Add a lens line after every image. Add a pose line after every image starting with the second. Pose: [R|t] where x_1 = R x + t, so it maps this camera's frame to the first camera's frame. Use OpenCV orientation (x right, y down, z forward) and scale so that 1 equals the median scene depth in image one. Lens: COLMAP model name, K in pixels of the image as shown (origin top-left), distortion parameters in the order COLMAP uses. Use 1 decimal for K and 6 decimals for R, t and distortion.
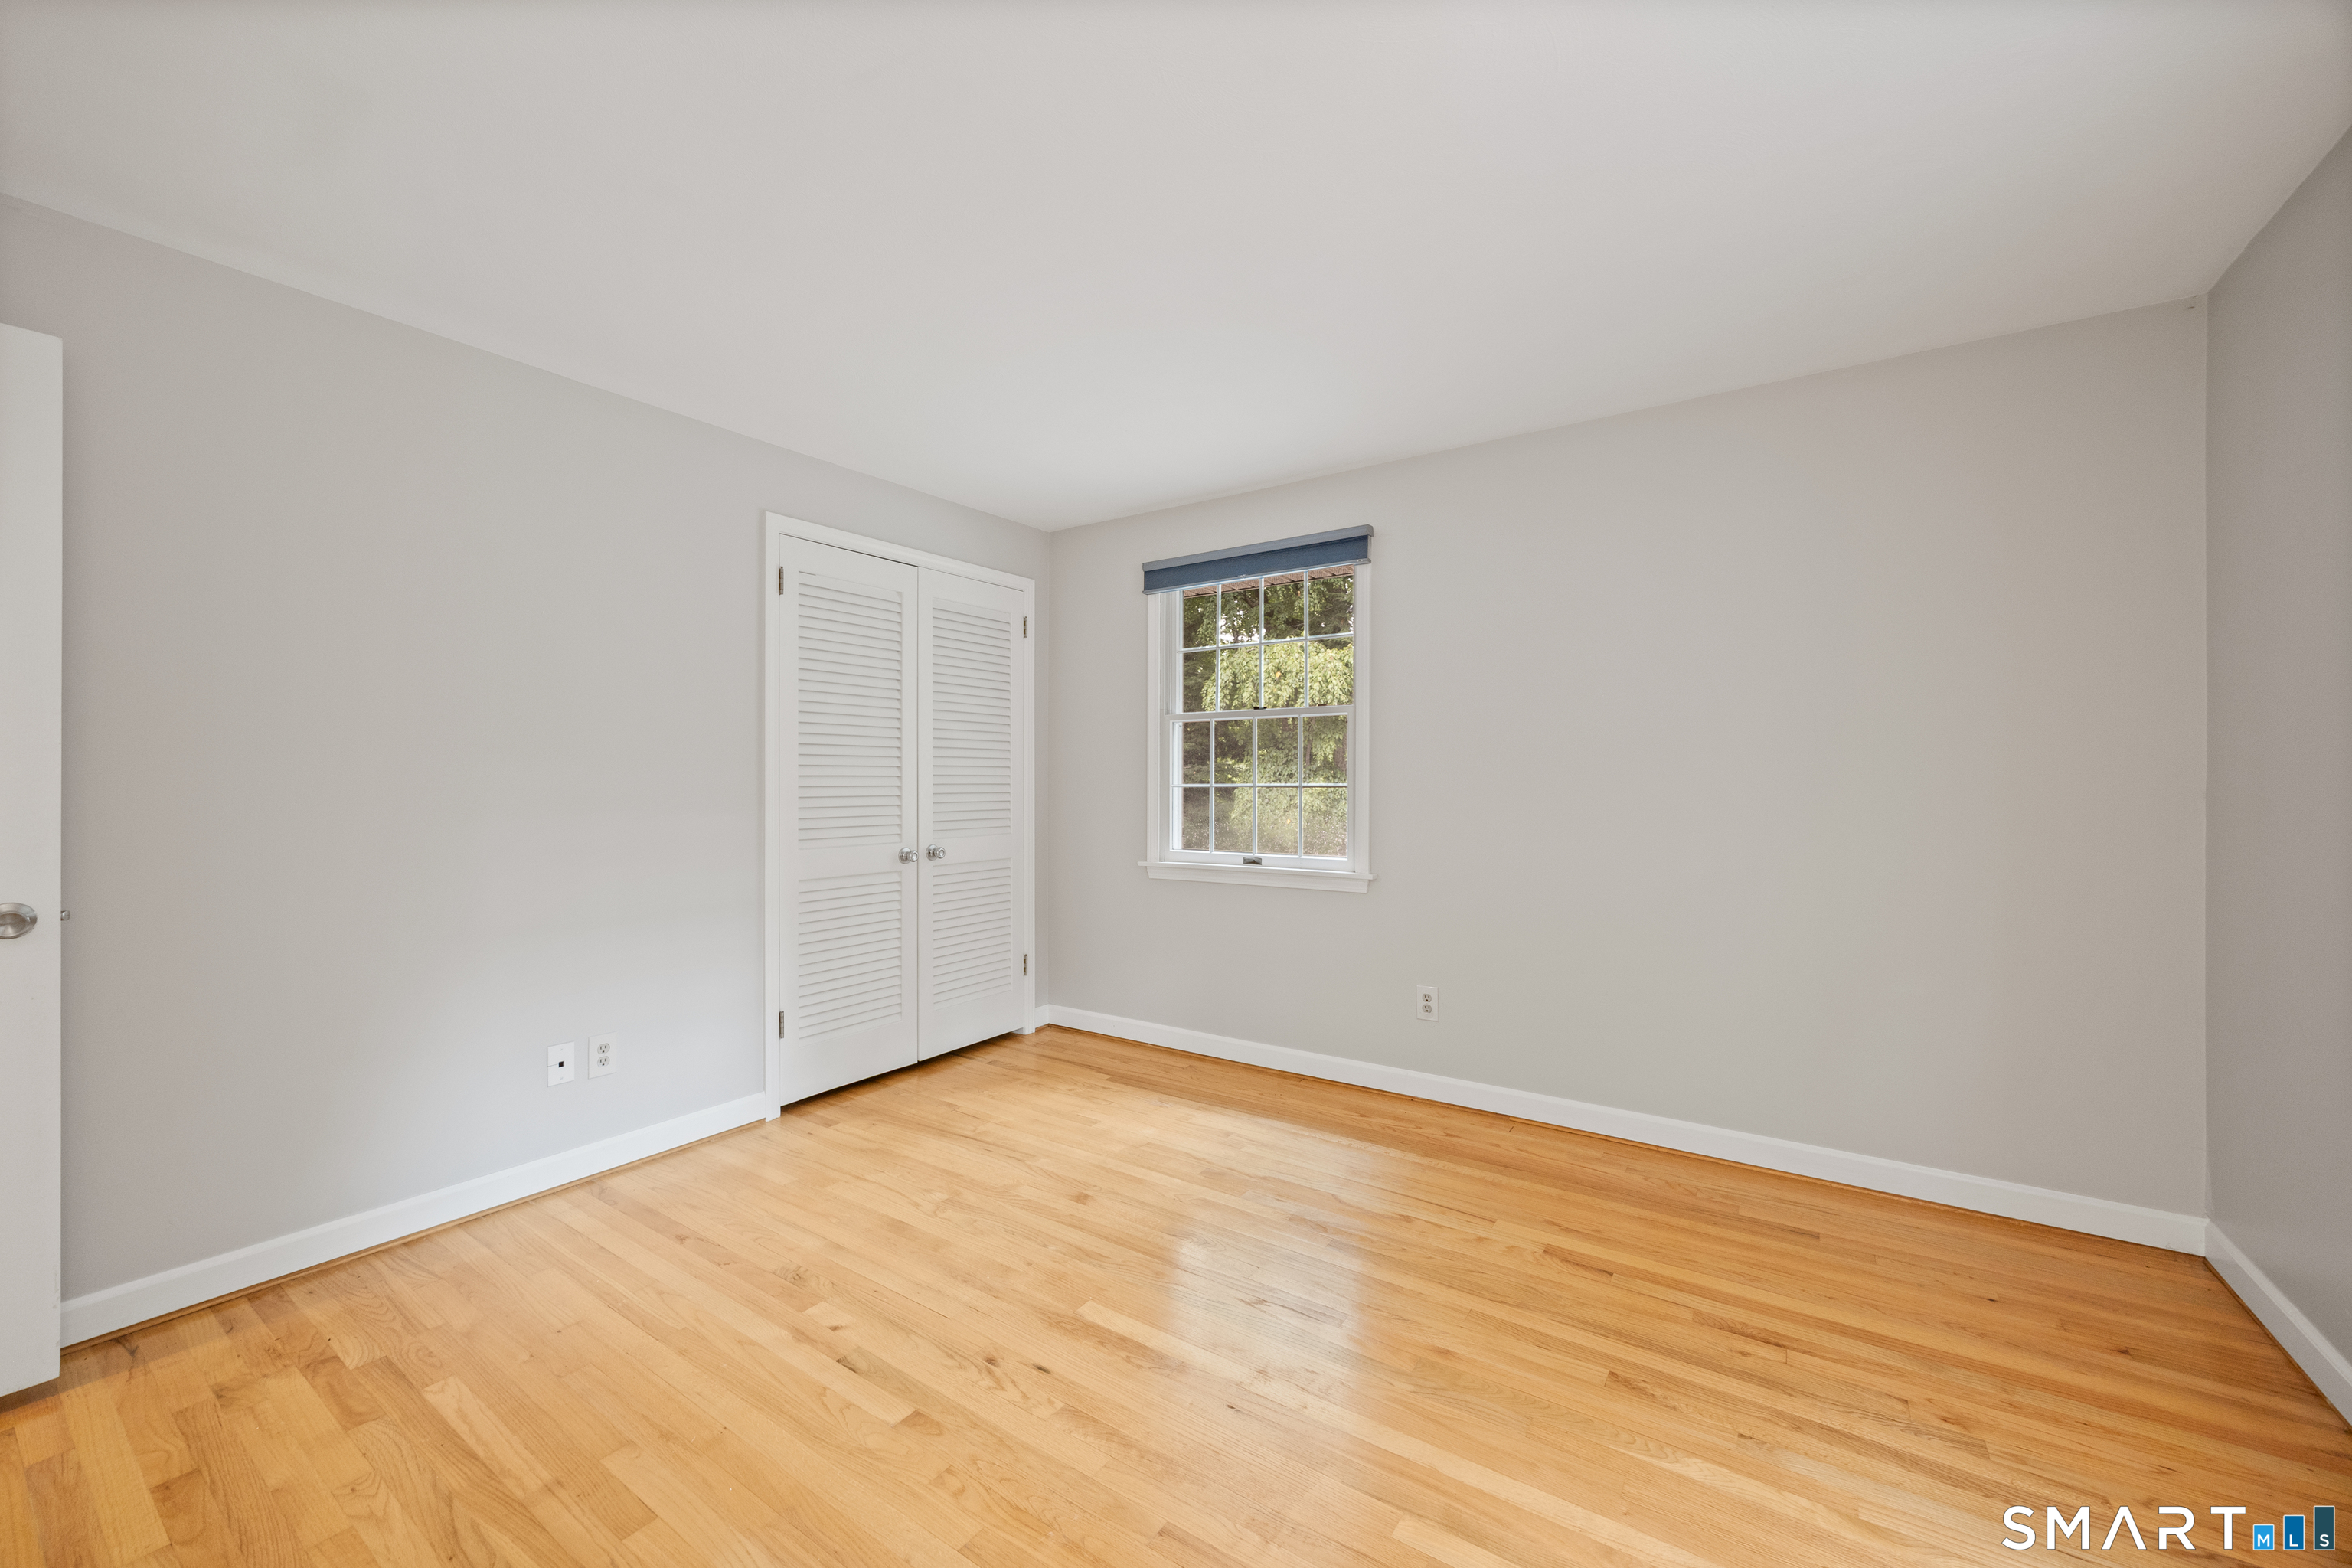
lens RADIAL K [[924.4, 0, 1182.0], [0, 924.4, 771.2], [0, 0, 1]] dist [-0.001116, 0.000273]
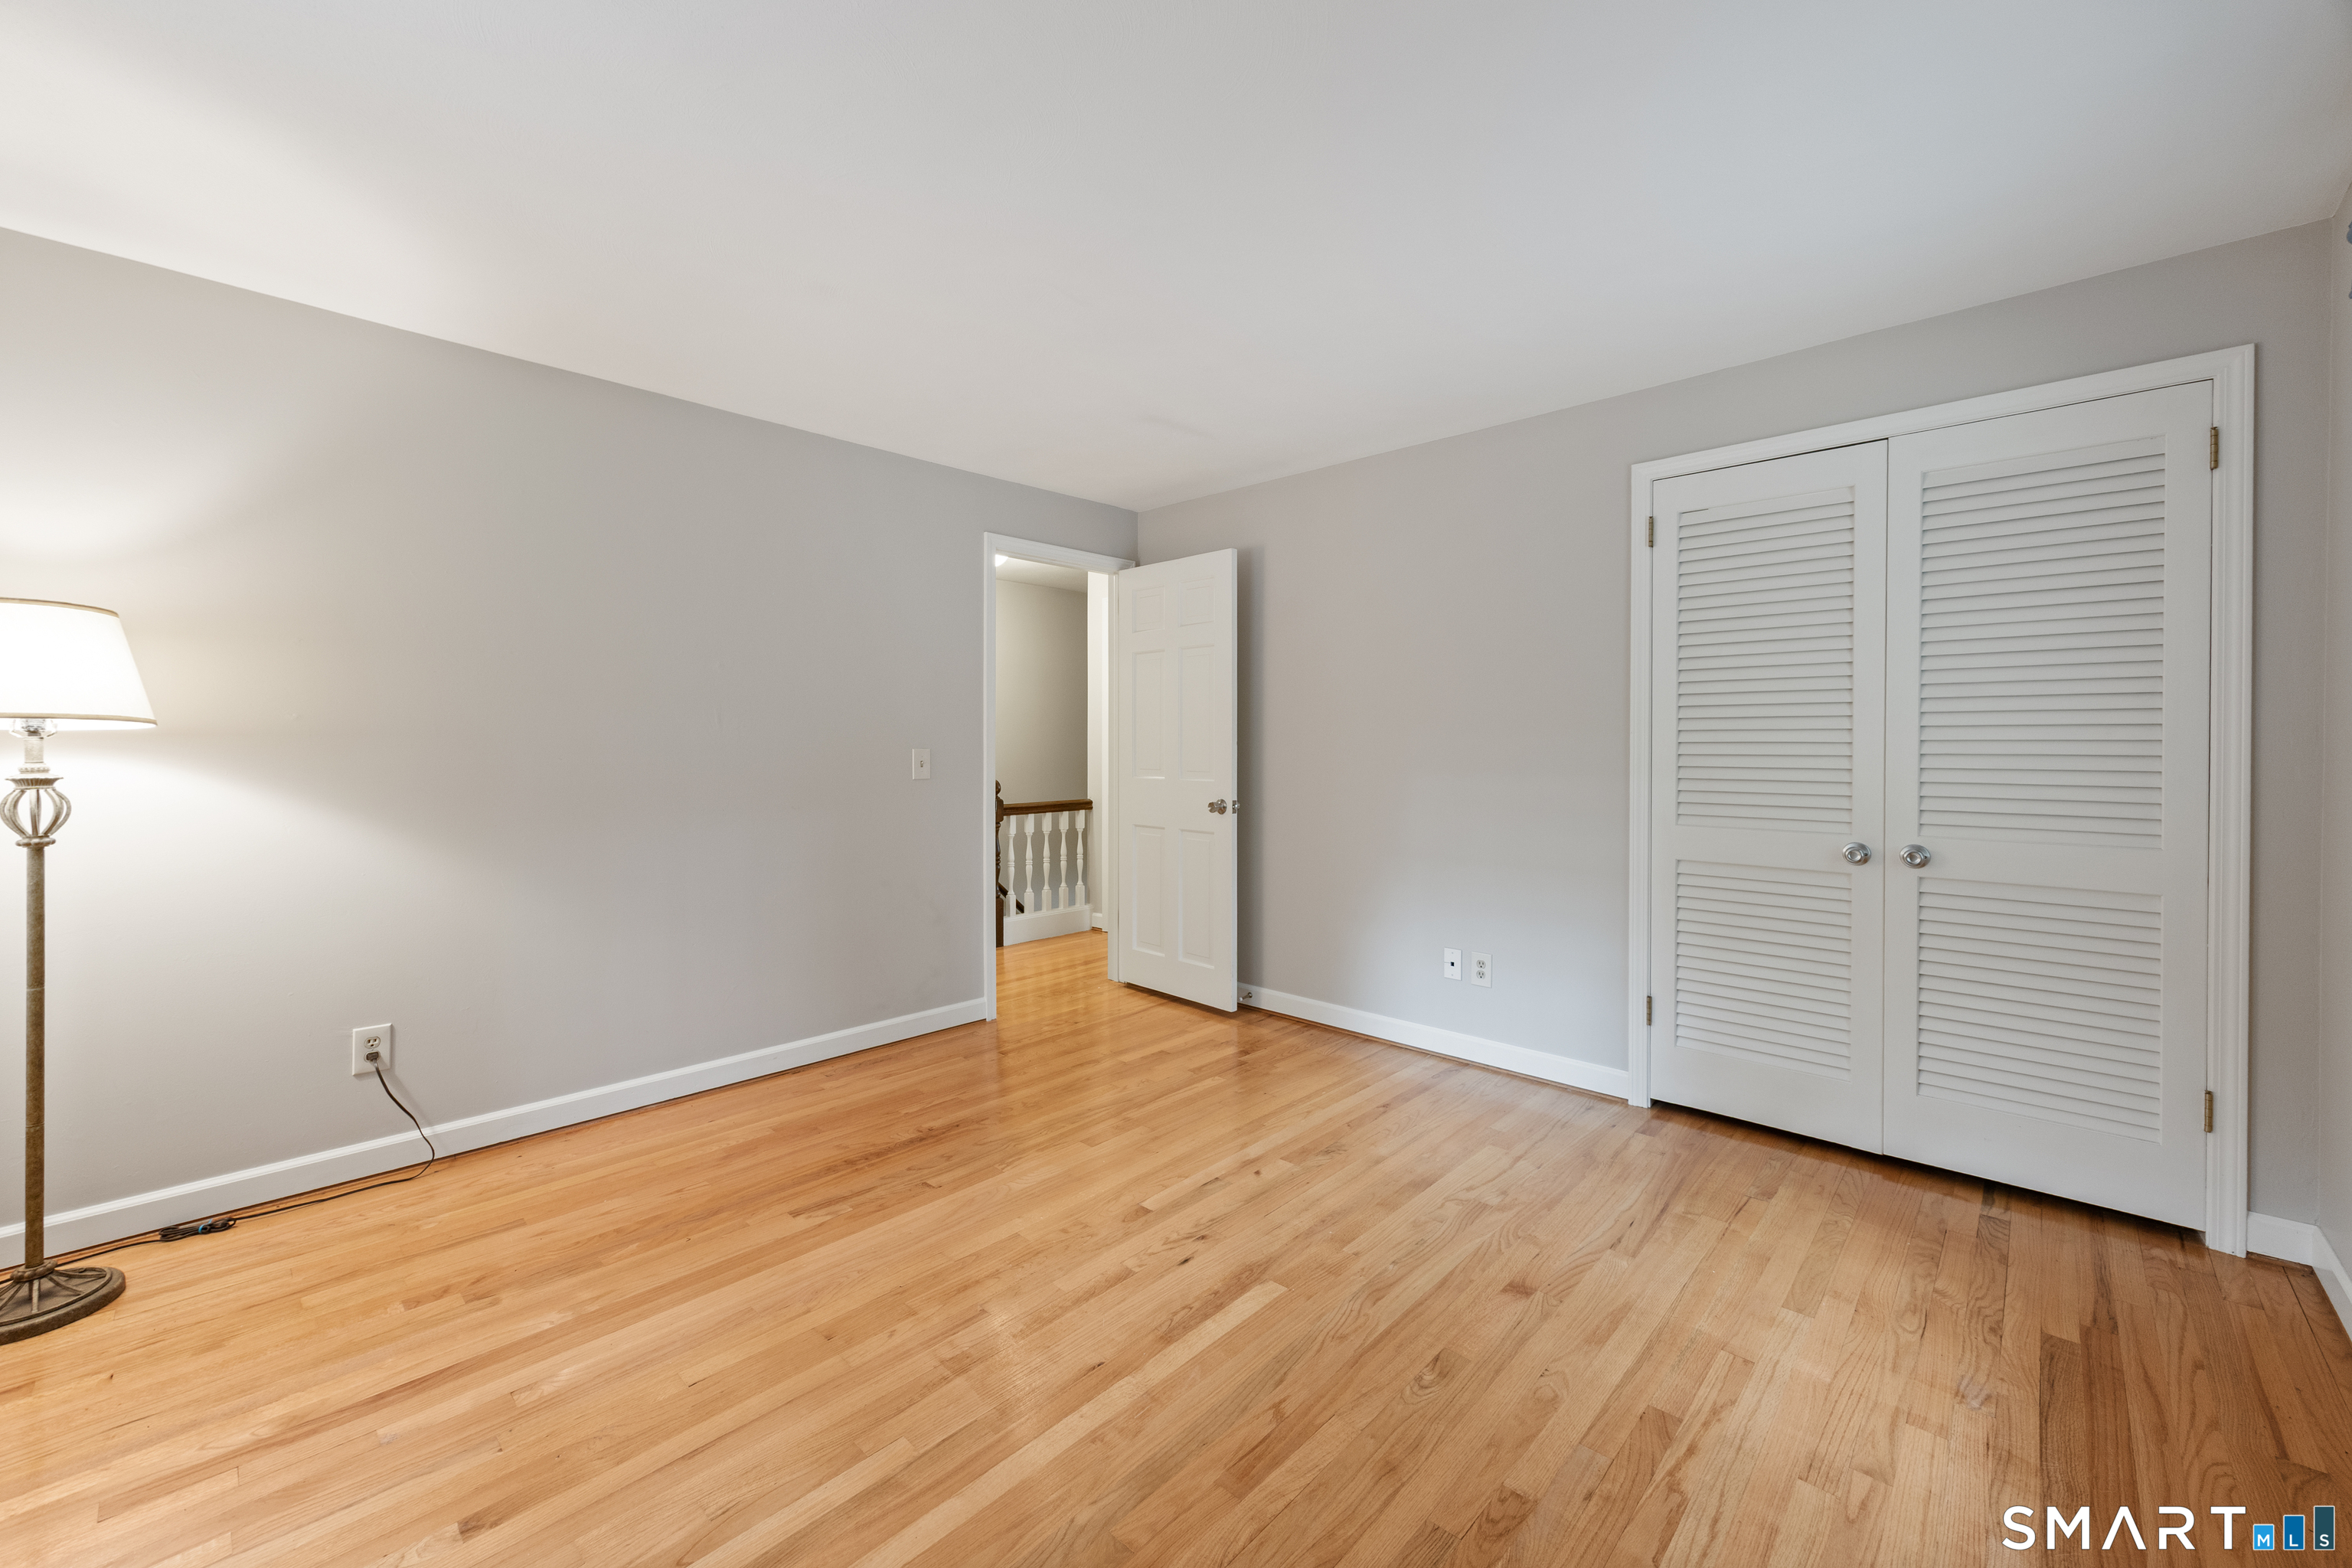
lens RADIAL K [[918.0, 0, 1149.1], [0, 918.0, 740.4], [0, 0, 1]] dist [-0.001197, -0.000197]
pose [[-0.177300, -0.003914, -0.984149, 0.661392], [0.006167, 0.999968, -0.005088, 0.005515], [0.984138, -0.006972, -0.177270, 0.787513]]
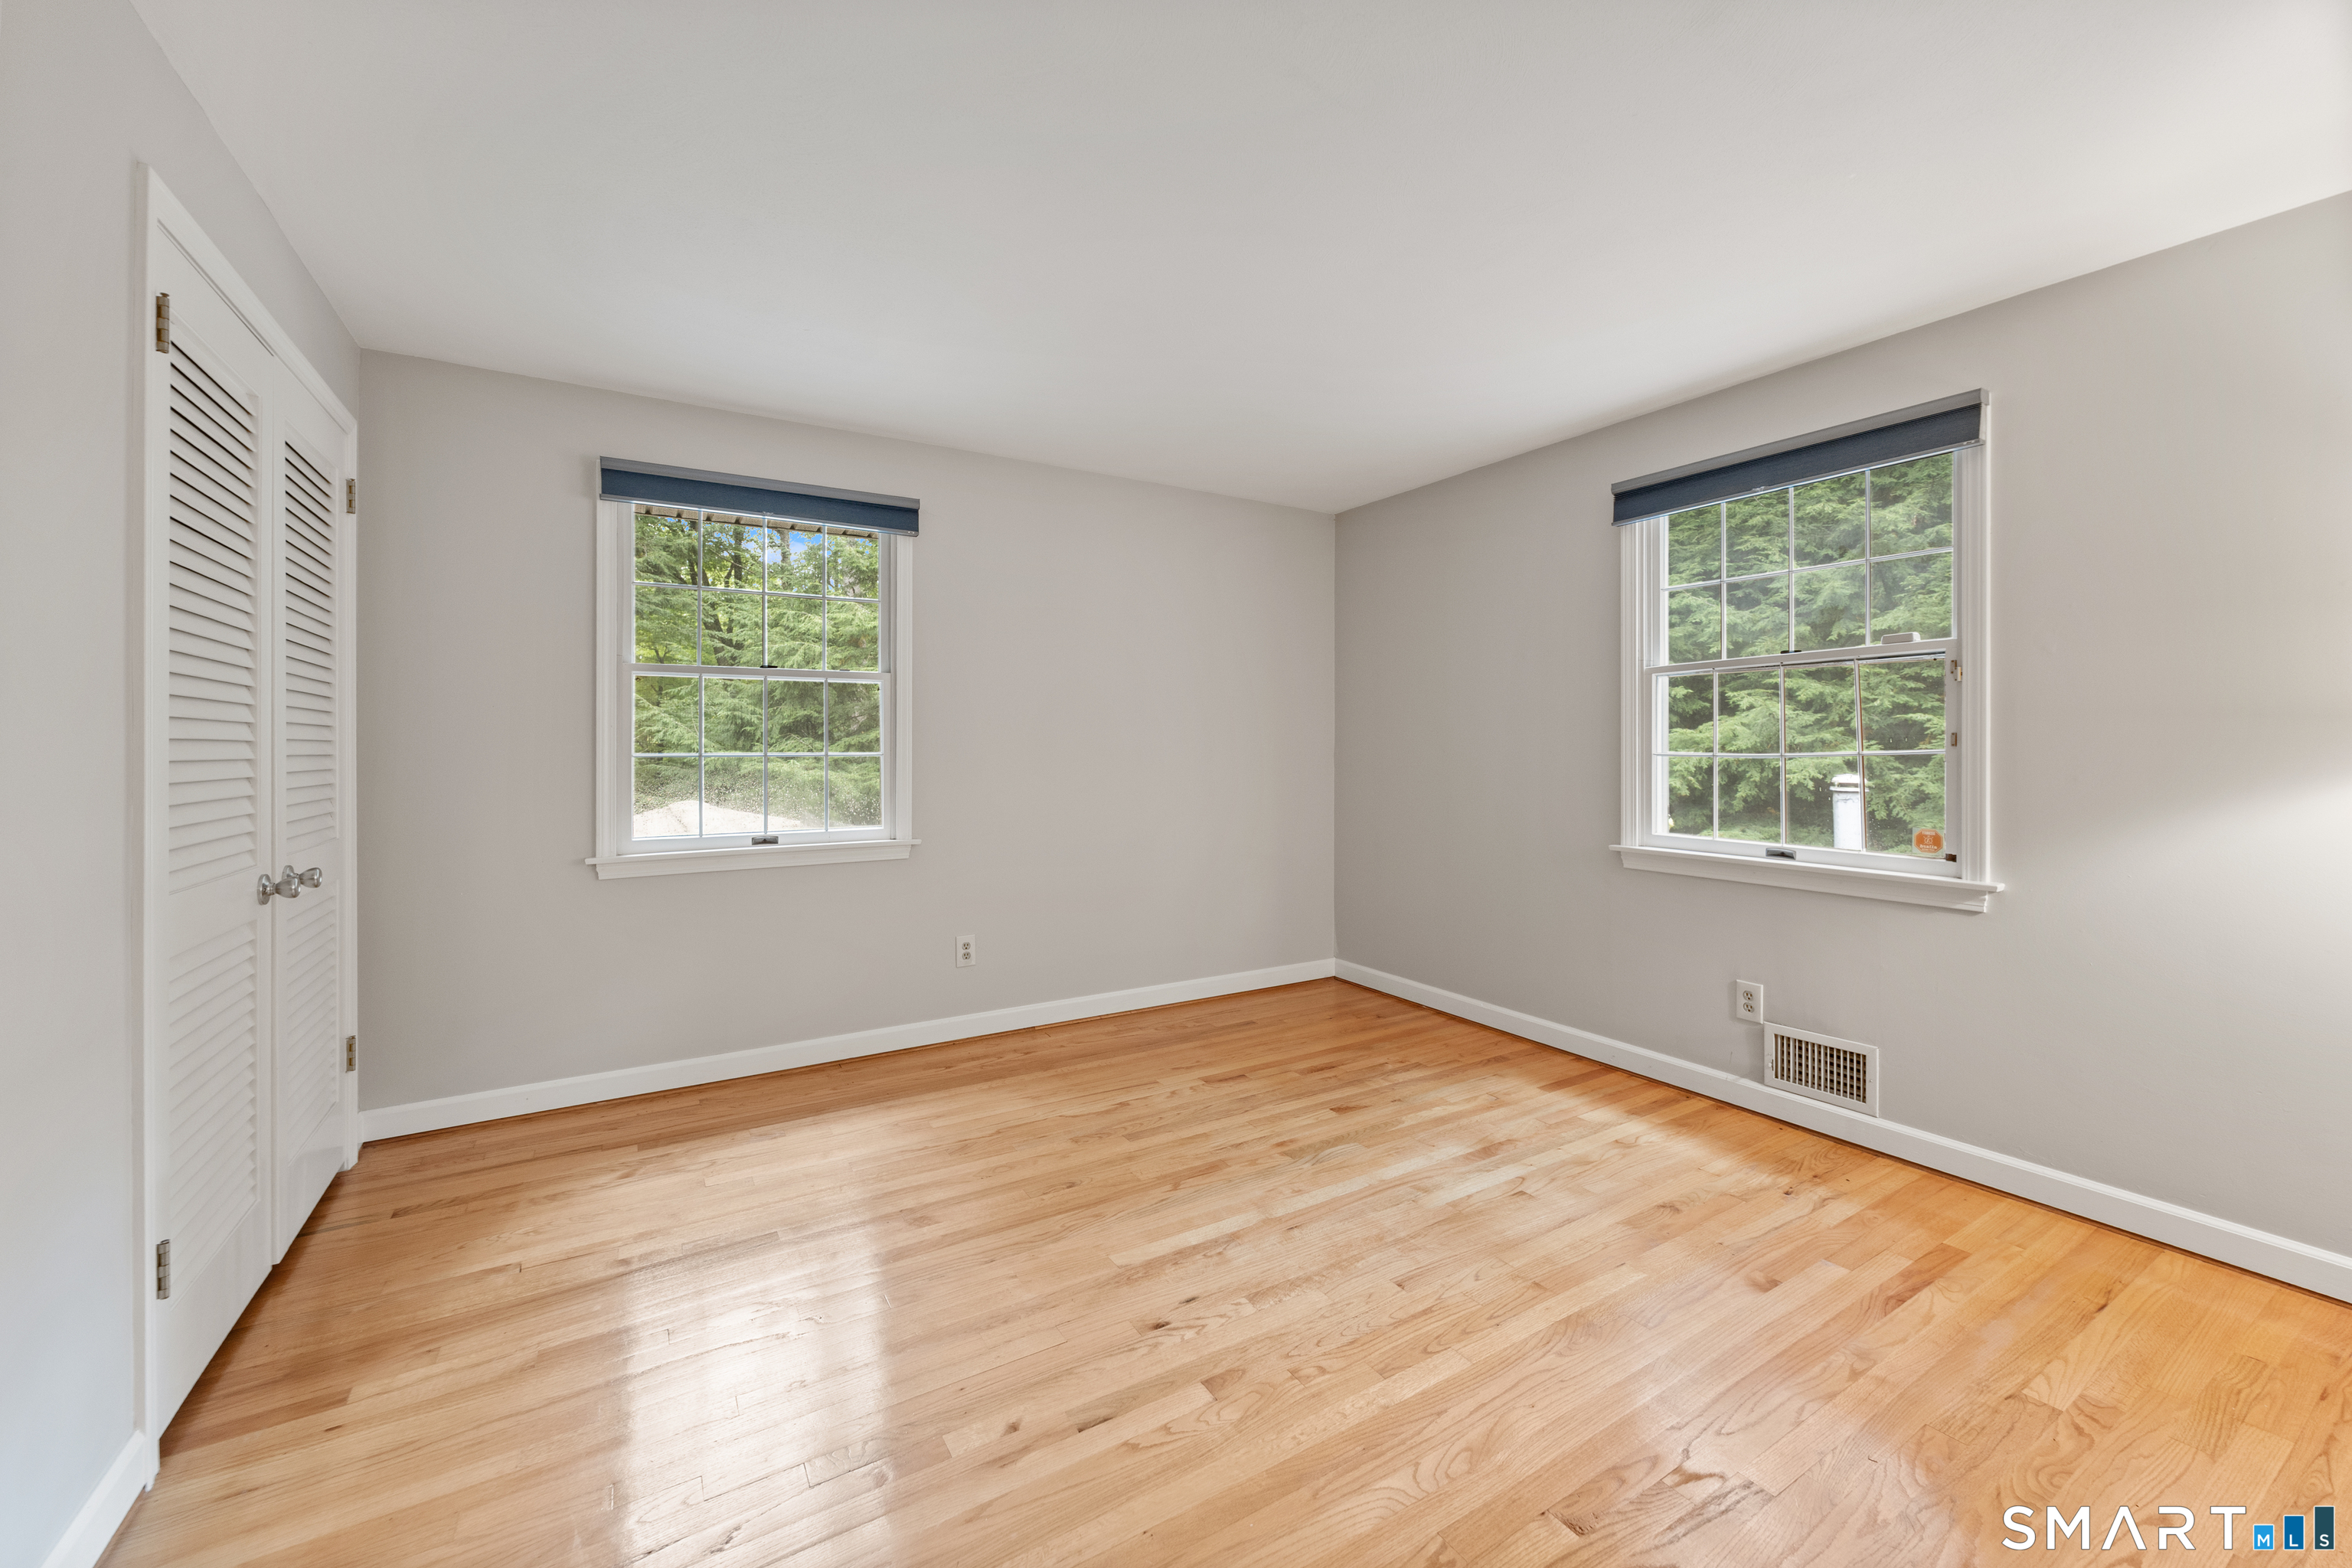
lens RADIAL K [[923.7, 0, 1171.1], [0, 923.7, 745.8], [0, 0, 1]] dist [0.001430, 0.000175]
pose [[0.406910, 0.000175, 0.913468, -0.768994], [-0.006859, 0.999972, 0.002863, 0.002876], [-0.913442, -0.007430, 0.406900, 0.400619]]
